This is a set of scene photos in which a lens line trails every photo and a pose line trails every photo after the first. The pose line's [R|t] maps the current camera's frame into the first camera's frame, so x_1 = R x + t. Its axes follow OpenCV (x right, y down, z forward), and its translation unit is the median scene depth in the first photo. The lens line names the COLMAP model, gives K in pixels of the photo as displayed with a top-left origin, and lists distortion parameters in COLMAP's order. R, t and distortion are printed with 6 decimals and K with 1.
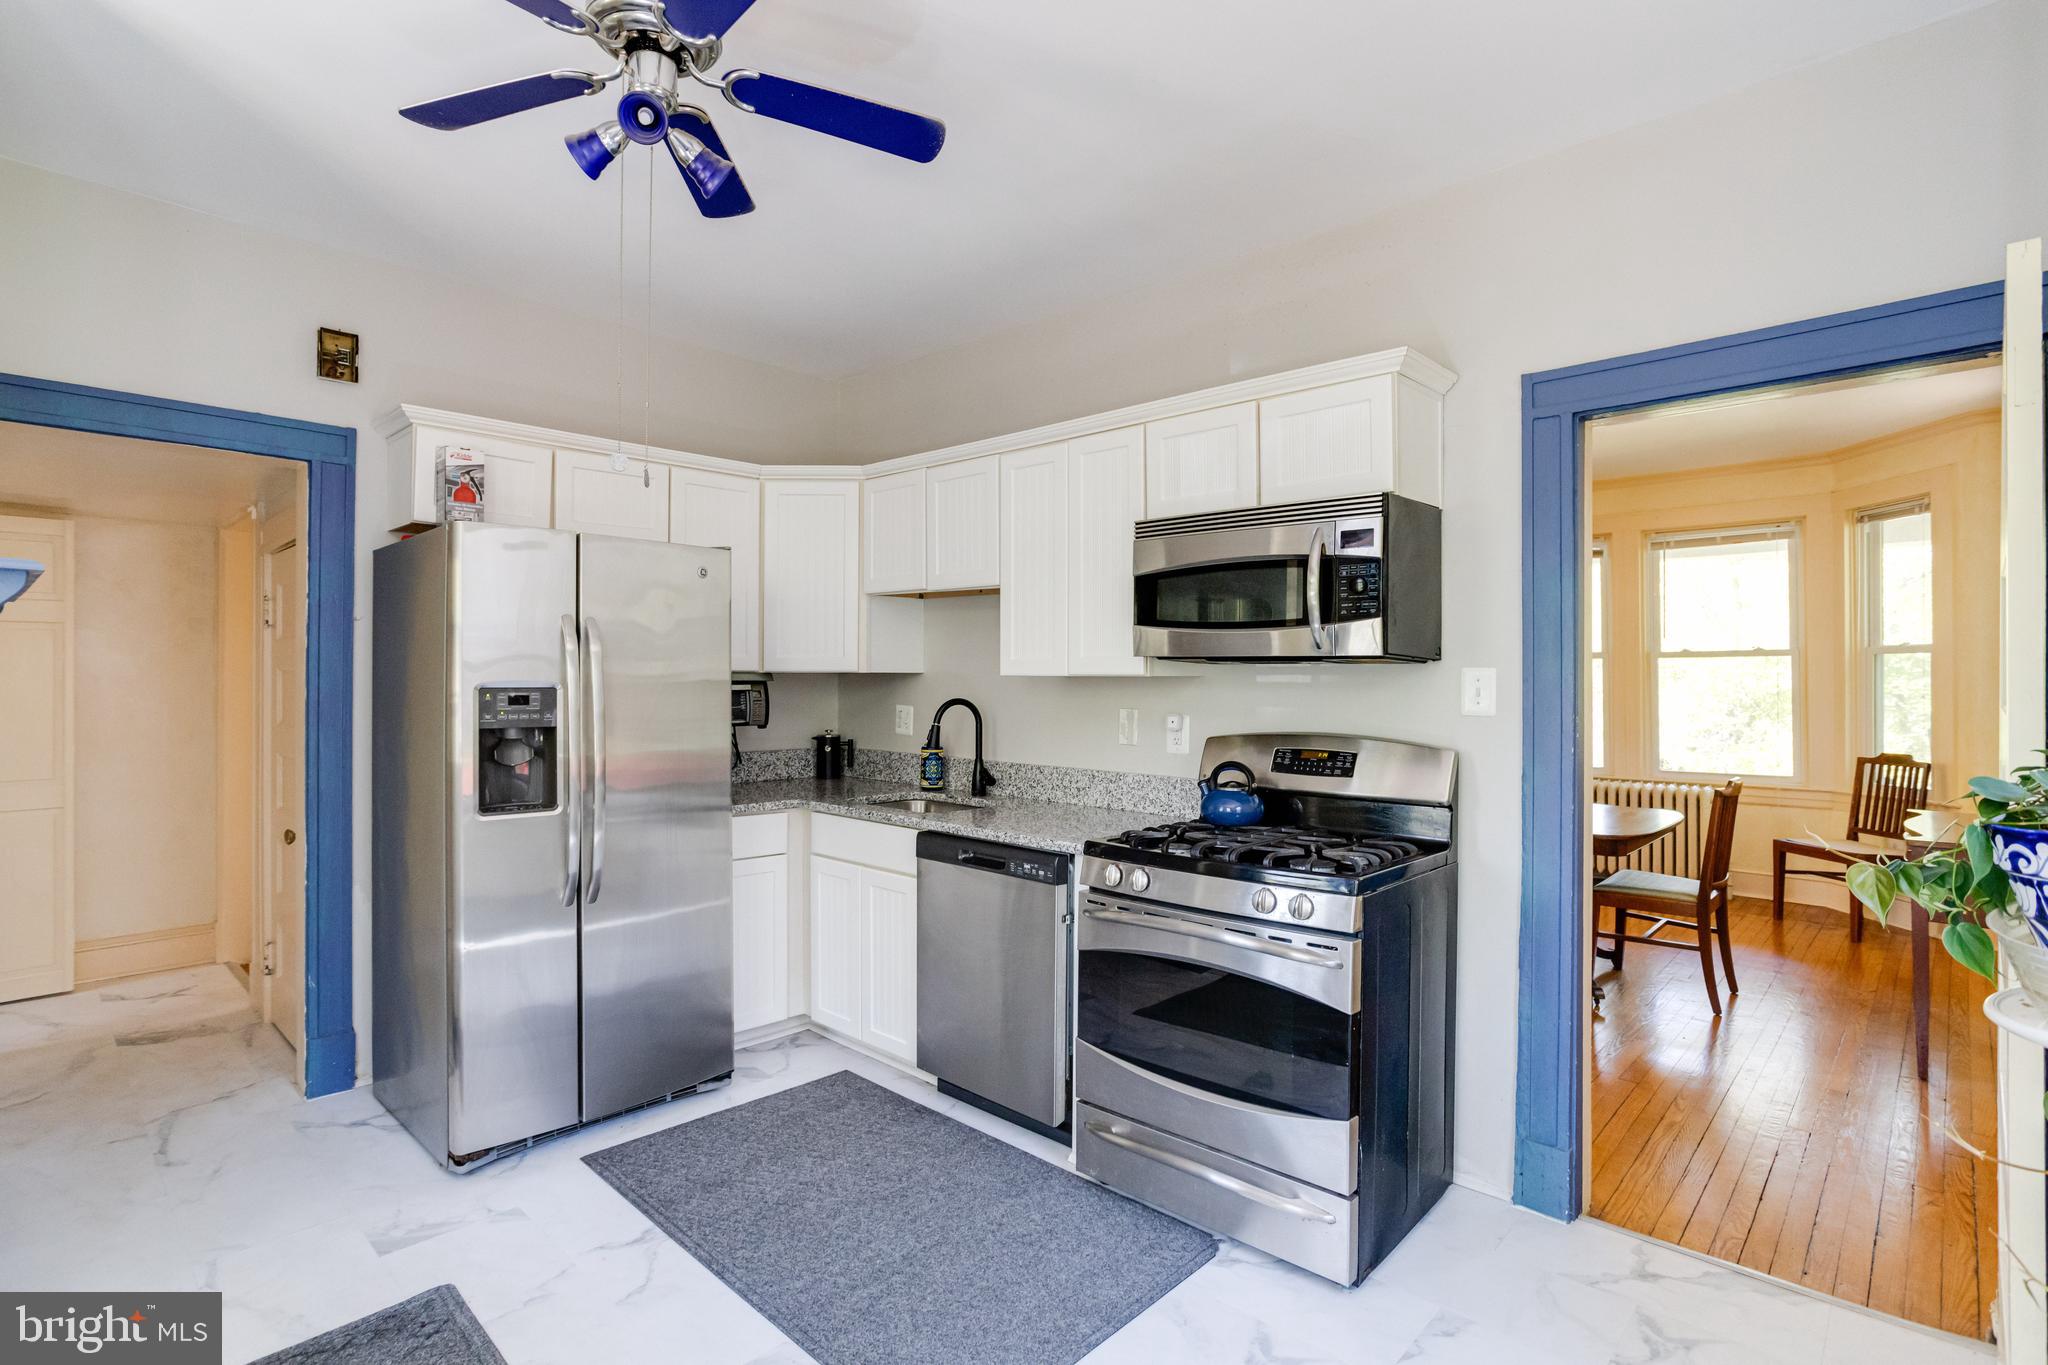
lens RADIAL K [[989.7, 0, 1020.1], [0, 989.7, 675.8], [0, 0, 1]] dist [-0.043672, 0.019770]
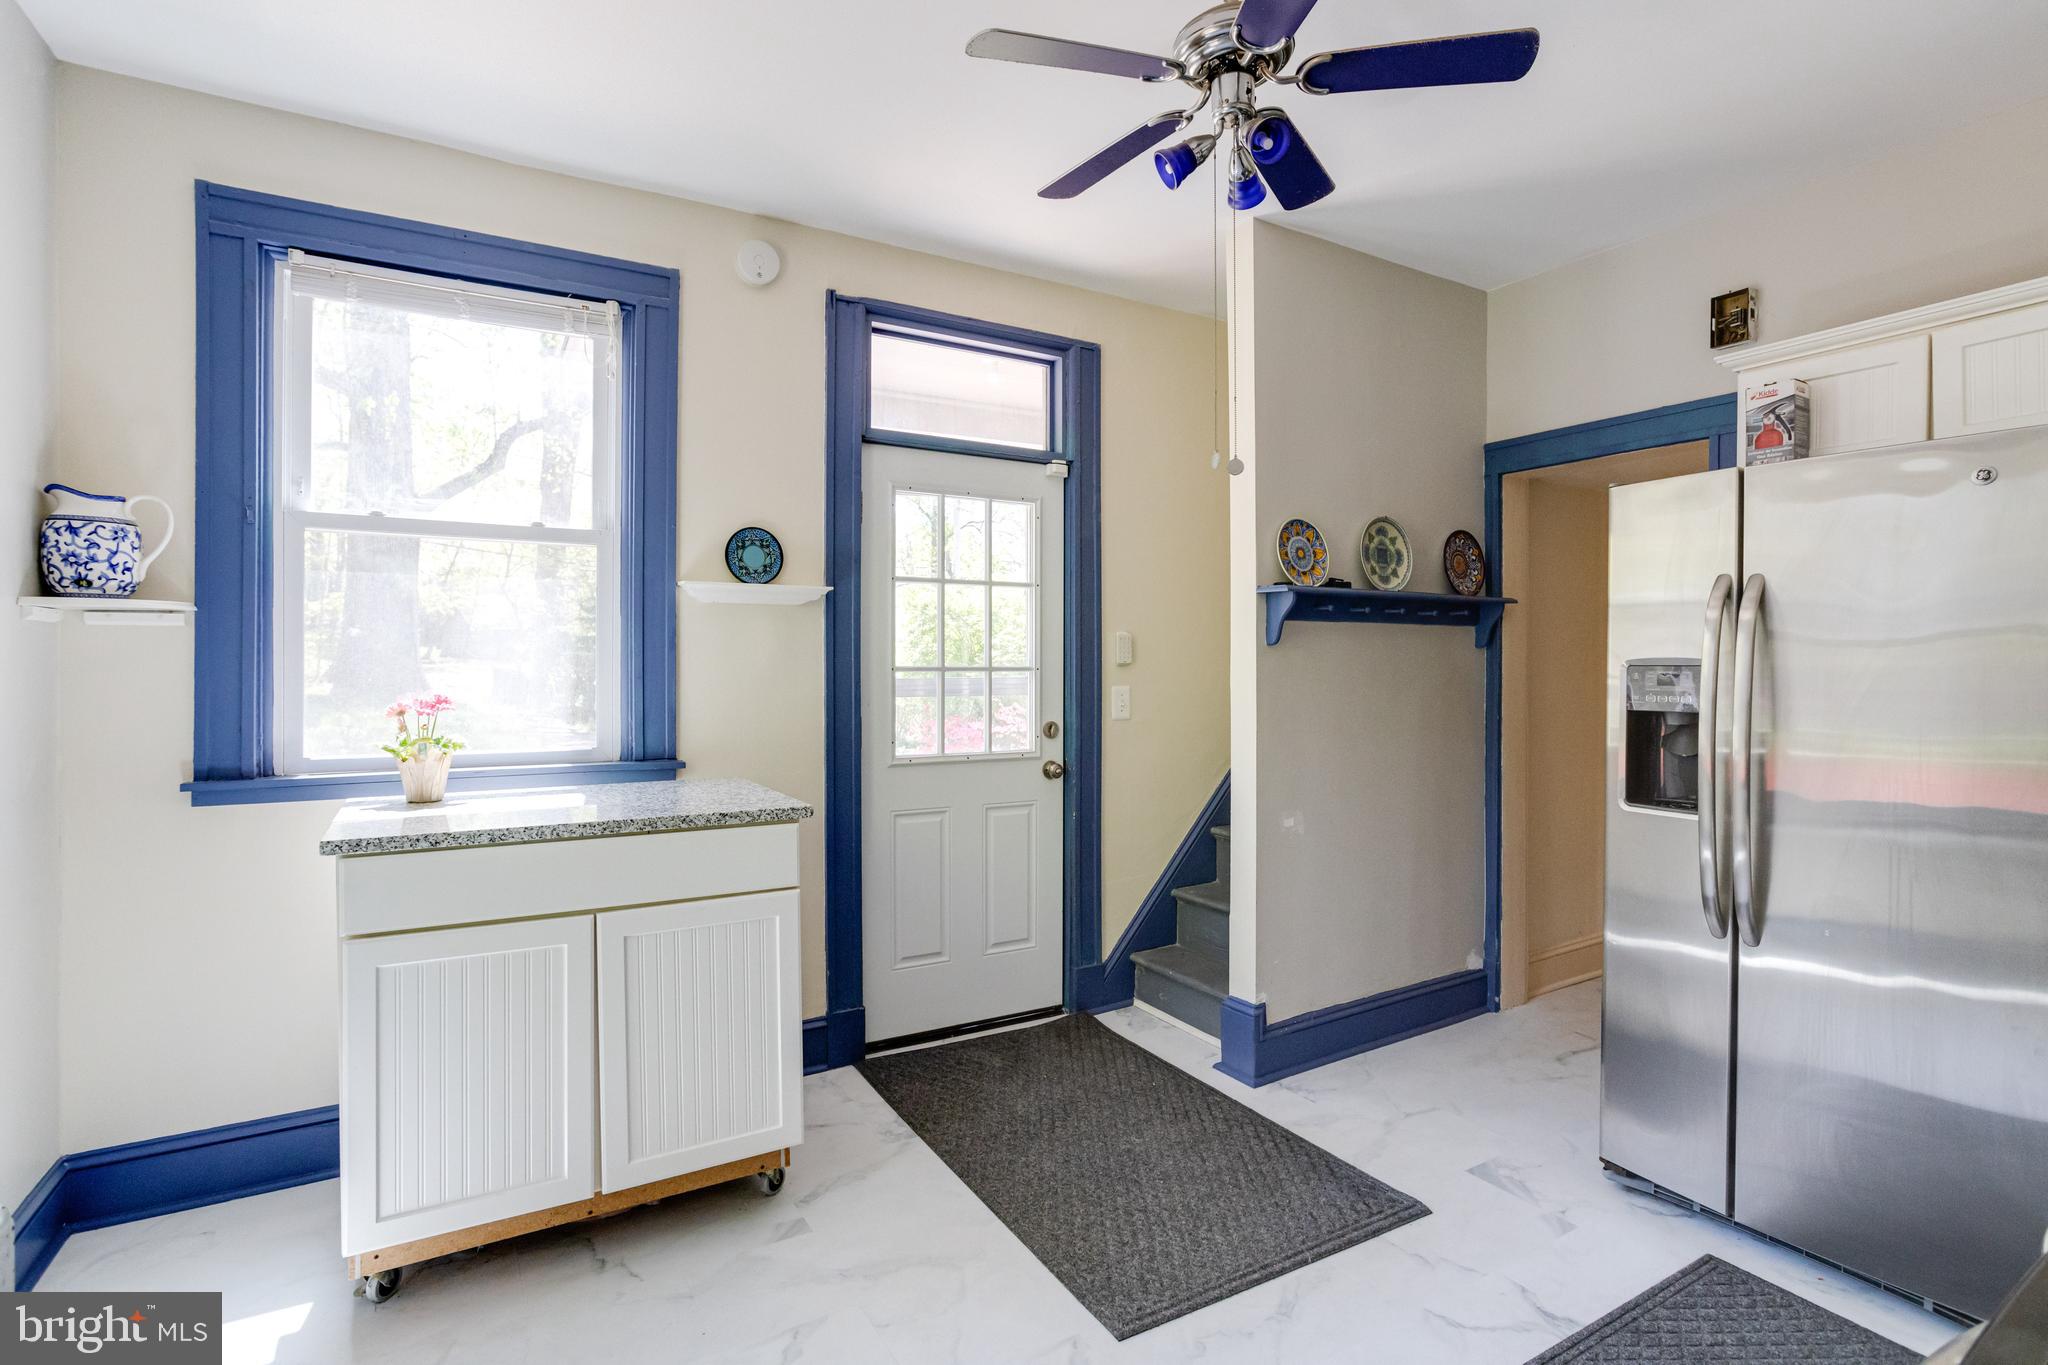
lens RADIAL K [[989.7, 0, 1020.1], [0, 989.7, 675.8], [0, 0, 1]] dist [-0.043672, 0.019770]
pose [[-0.282843, 0.007576, -0.959136, 0.439526], [0.002431, 0.999971, 0.007181, 0.012657], [0.959163, -0.000300, -0.282853, 0.643998]]
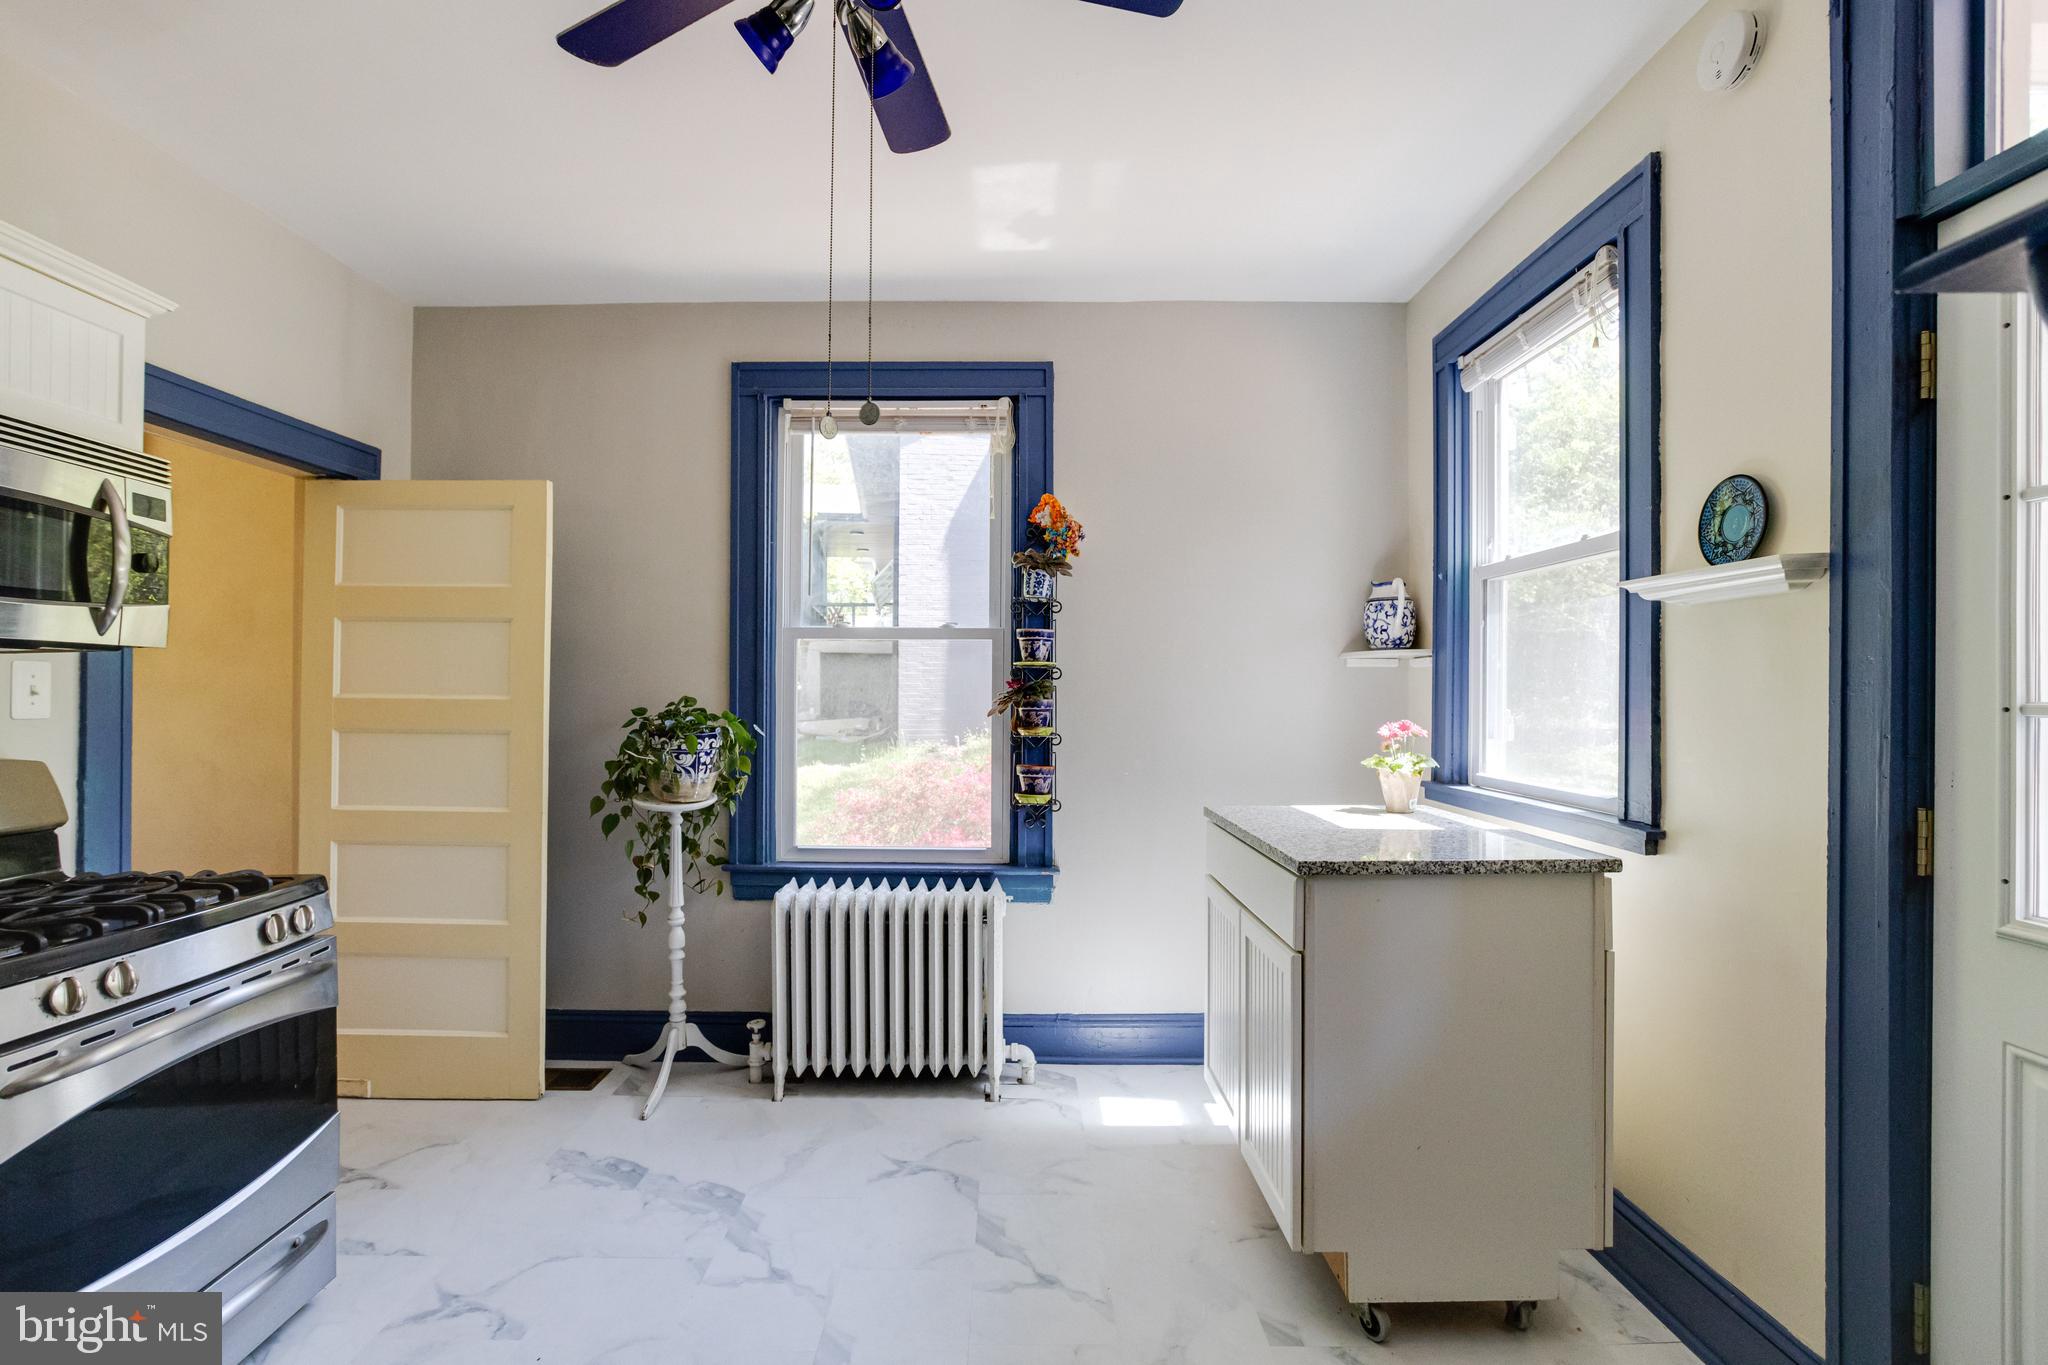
lens RADIAL K [[1003.4, 0, 1019.0], [0, 1003.4, 695.9], [0, 0, 1]] dist [-0.063588, 0.042412]
pose [[-0.692931, -0.010260, 0.720931, -0.641612], [-0.009936, 0.999940, 0.004681, 0.008122], [-0.720935, -0.003919, -0.692991, 0.865796]]
